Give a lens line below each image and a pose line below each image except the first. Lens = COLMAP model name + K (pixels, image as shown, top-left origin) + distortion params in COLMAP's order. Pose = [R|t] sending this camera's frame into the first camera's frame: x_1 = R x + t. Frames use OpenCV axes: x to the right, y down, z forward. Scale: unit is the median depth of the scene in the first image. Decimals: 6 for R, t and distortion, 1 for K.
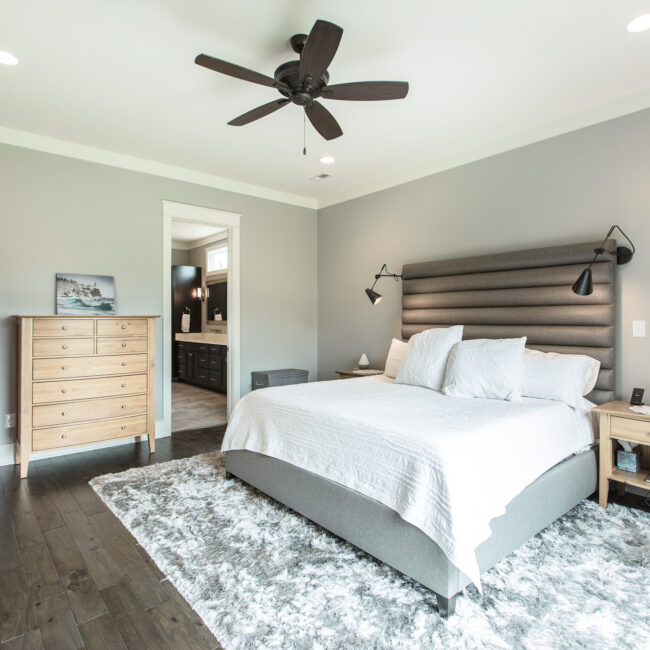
lens RADIAL K [[438.3, 0, 325.2], [0, 438.3, 320.8], [0, 0, 1]] dist [-0.017148, 0.028374]
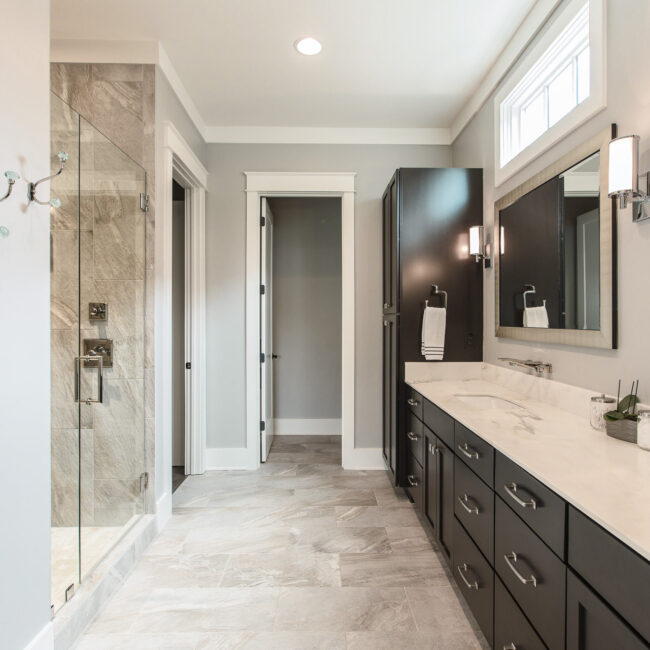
lens RADIAL K [[438.3, 0, 324.5], [0, 438.3, 321.8], [0, 0, 1]] dist [-0.017148, 0.028374]
pose [[0.782077, 0.002940, -0.623175, -0.169554], [-0.005148, 0.999985, -0.001743, -0.002361], [0.623160, 0.004572, 0.782081, 0.667642]]
